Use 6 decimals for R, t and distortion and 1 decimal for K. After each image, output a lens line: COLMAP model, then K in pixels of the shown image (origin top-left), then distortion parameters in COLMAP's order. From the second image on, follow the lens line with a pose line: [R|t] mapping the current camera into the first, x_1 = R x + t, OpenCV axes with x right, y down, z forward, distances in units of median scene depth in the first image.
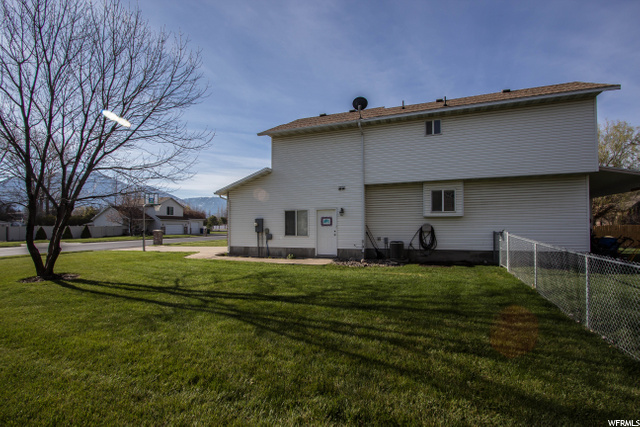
lens RADIAL K [[297.8, 0, 320.0], [0, 297.8, 213.5], [0, 0, 1]] dist [-0.000544, -0.000105]
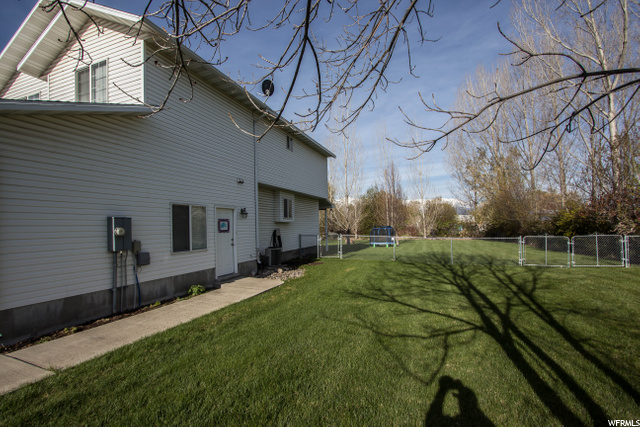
lens RADIAL K [[297.8, 0, 320.0], [0, 297.8, 213.5], [0, 0, 1]] dist [-0.000544, -0.000105]
pose [[0.000256, 0.047323, 0.998880, -0.641281], [-0.027886, 0.998492, -0.047298, 0.024277], [-0.999611, -0.027843, 0.001575, 0.762231]]
